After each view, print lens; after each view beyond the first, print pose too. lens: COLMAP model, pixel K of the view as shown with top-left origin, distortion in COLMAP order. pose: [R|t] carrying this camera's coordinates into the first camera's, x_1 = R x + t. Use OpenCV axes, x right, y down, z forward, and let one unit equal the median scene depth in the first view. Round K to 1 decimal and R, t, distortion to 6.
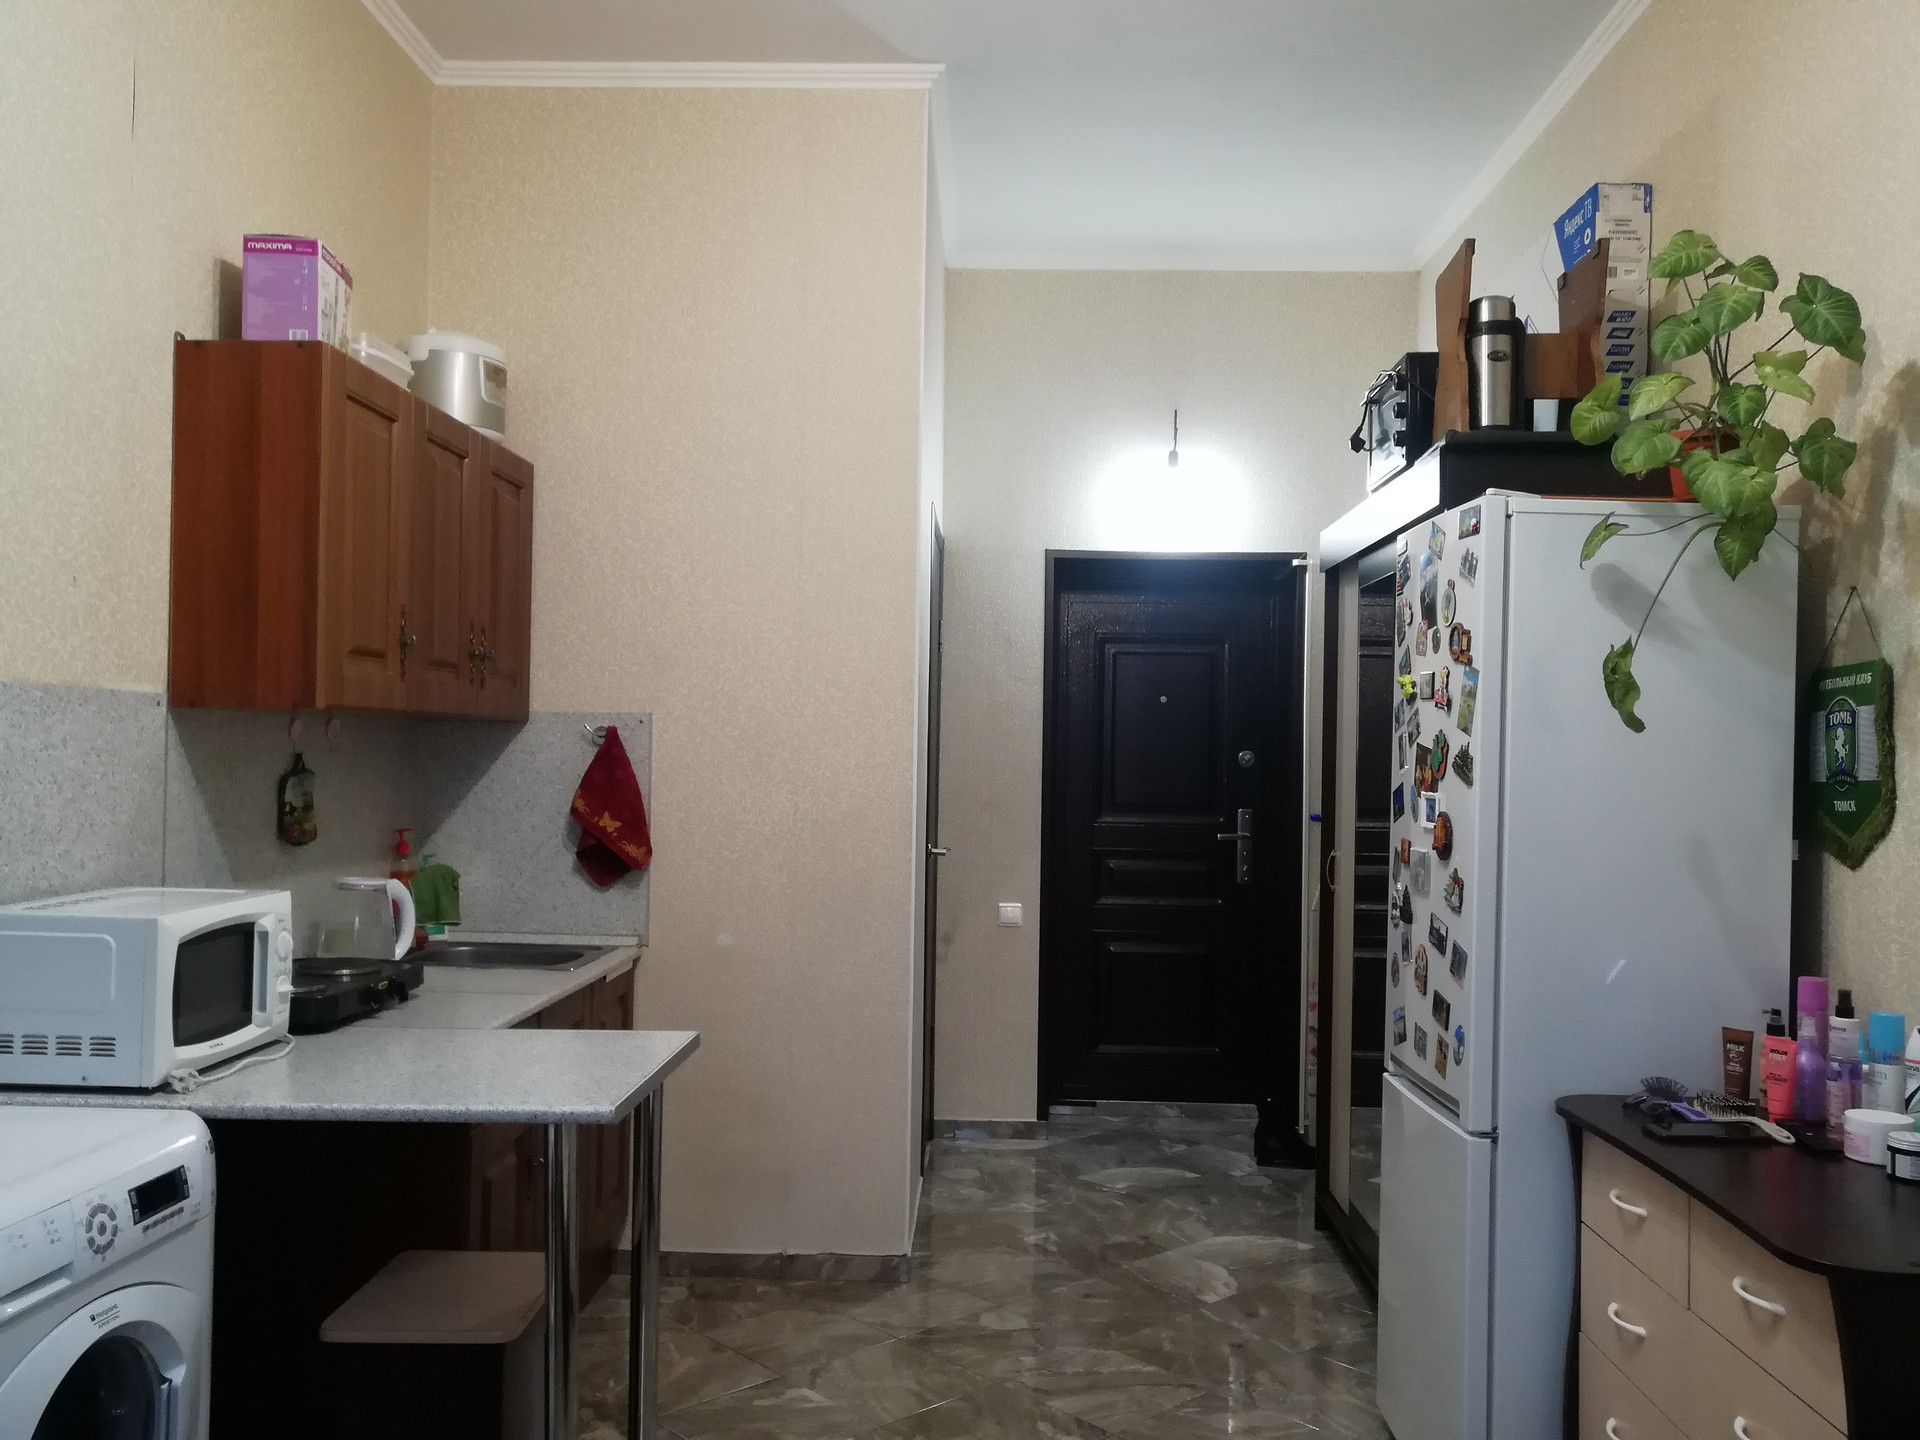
lens RADIAL K [[1540.7, 0, 968.3], [0, 1540.7, 724.5], [0, 0, 1]] dist [-0.005014, 0.015462]
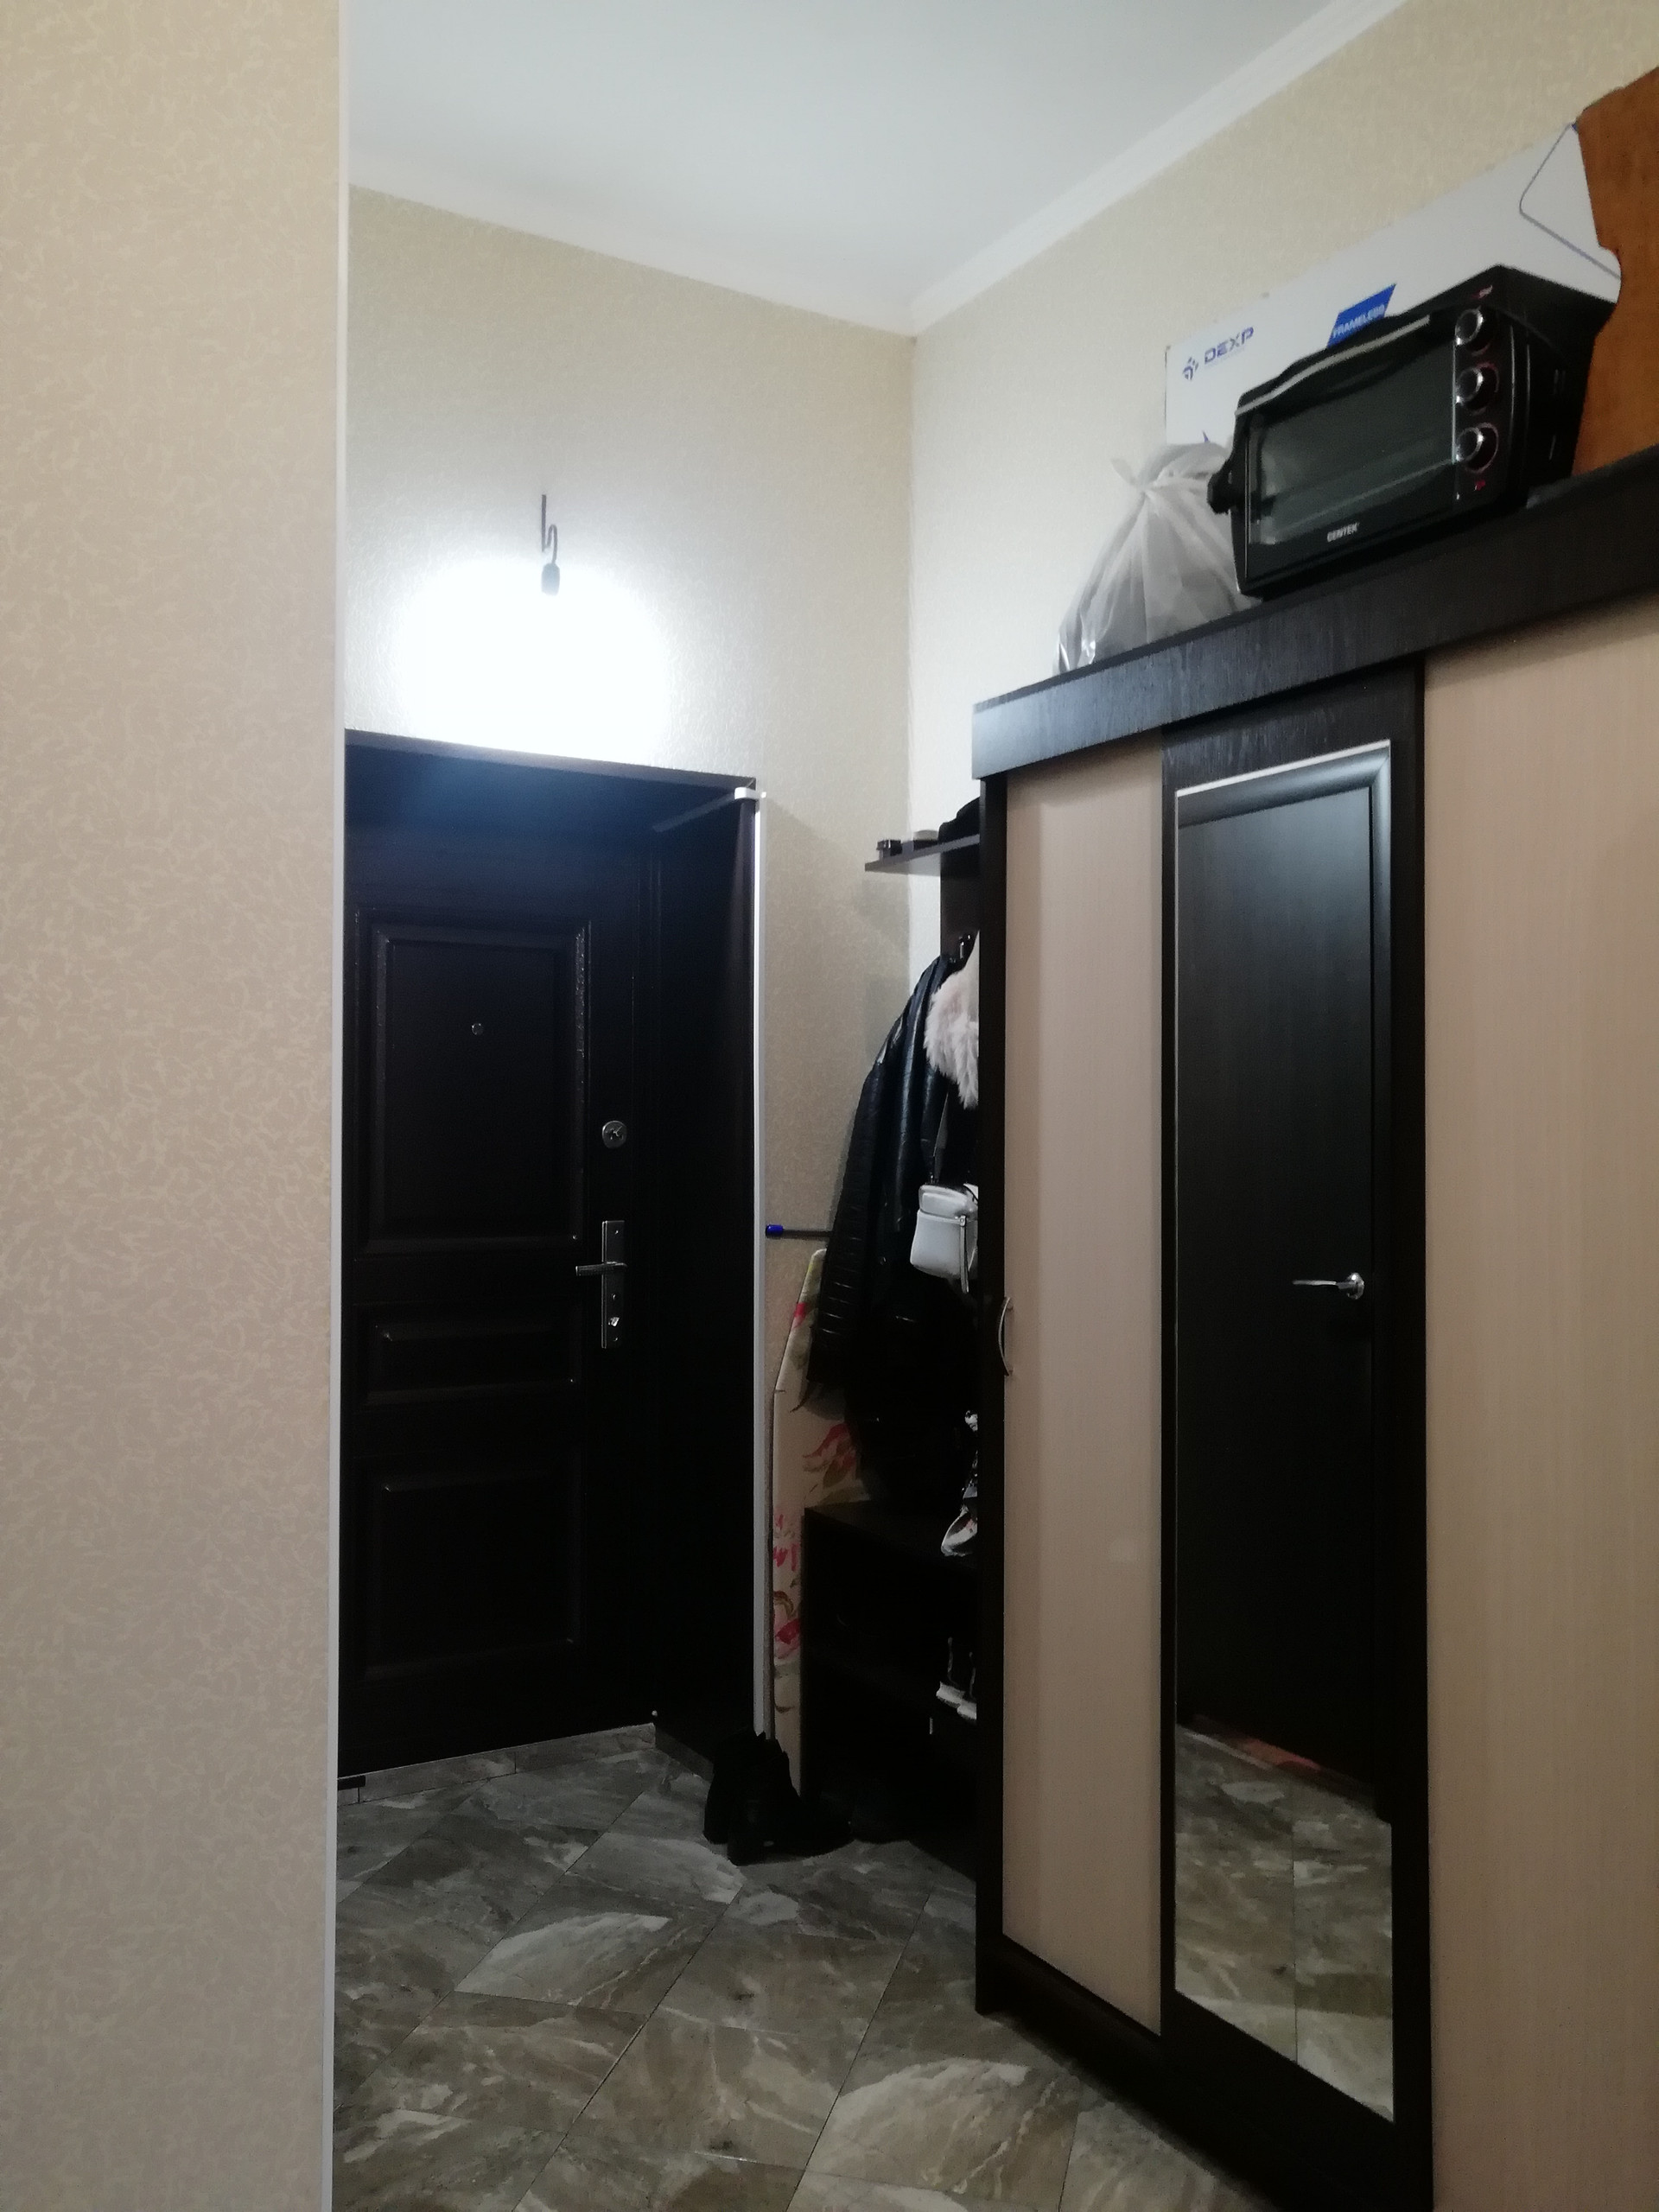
lens RADIAL K [[1775.0, 0, 817.6], [0, 1775.0, 1108.5], [0, 0, 1]] dist [-0.005014, 0.015462]
pose [[0.845454, -0.004433, 0.534030, -0.129959], [0.001901, 0.999984, 0.005291, 0.010769], [-0.534045, -0.003458, 0.845449, 0.454516]]
